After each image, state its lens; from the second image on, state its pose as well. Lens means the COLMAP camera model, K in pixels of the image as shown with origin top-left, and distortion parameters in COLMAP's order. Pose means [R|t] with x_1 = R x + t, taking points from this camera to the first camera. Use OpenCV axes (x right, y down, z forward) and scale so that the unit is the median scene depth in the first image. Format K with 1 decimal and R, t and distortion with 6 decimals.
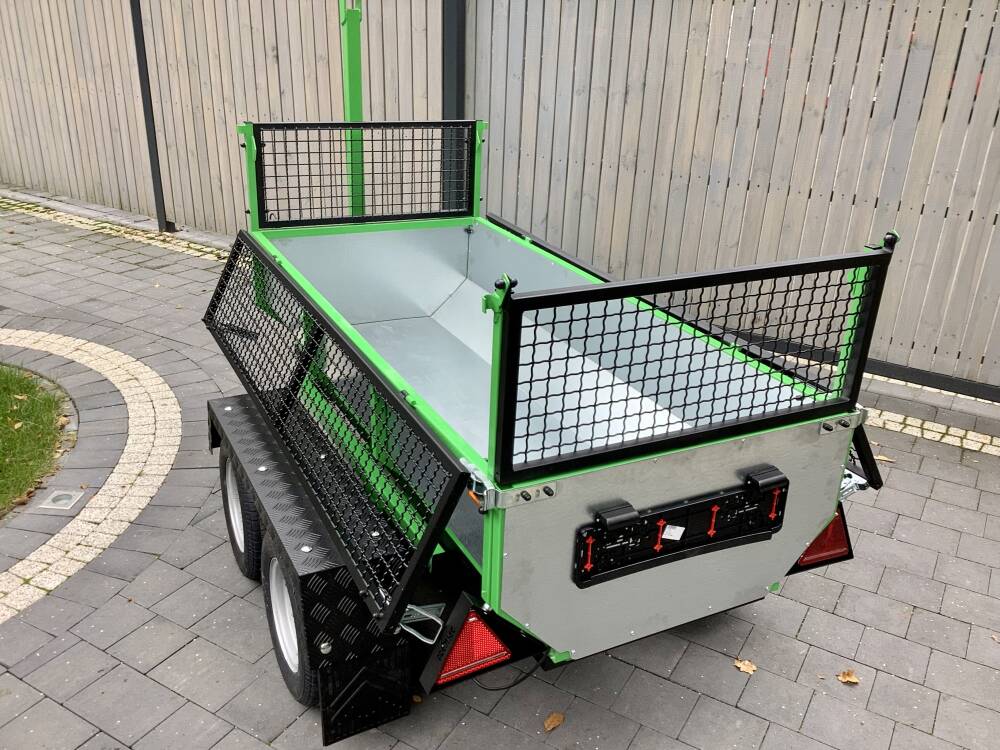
lens RADIAL K [[911.0, 0, 505.4], [0, 911.0, 373.4], [0, 0, 1]] dist [0.009175, 0.000000]
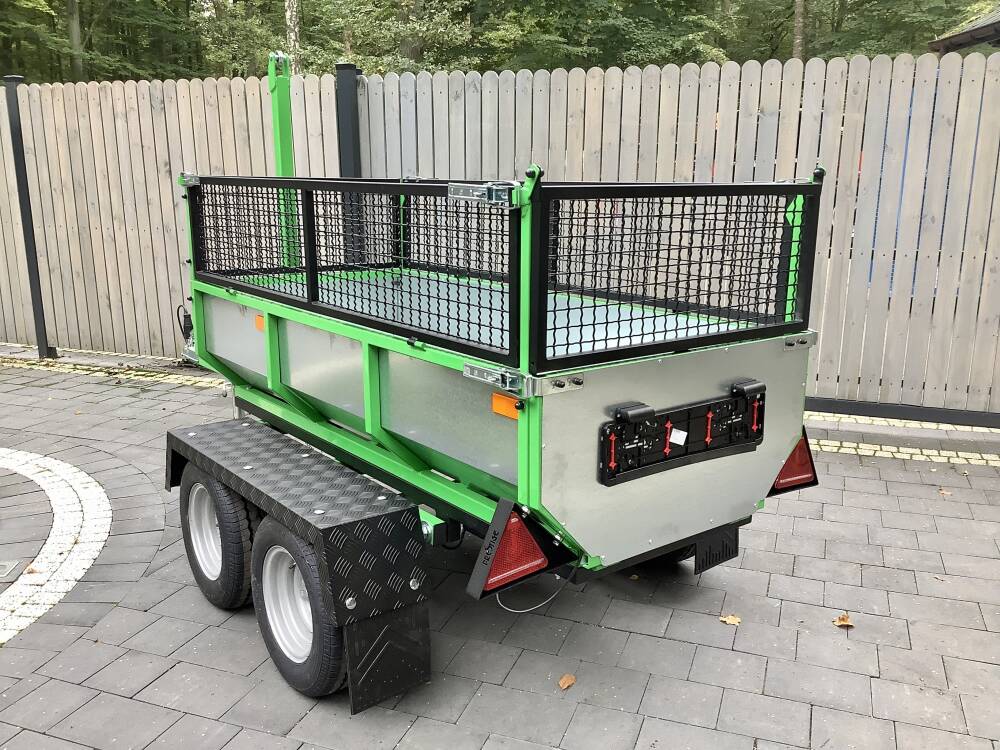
lens RADIAL K [[911.0, 0, 494.8], [0, 911.0, 379.0], [0, 0, 1]] dist [0.009175, 0.000000]
pose [[0.983272, -0.075498, 0.165758, -0.154867], [0.104994, 0.978575, -0.177107, 0.209230], [-0.148836, 0.191548, 0.970133, -0.024179]]
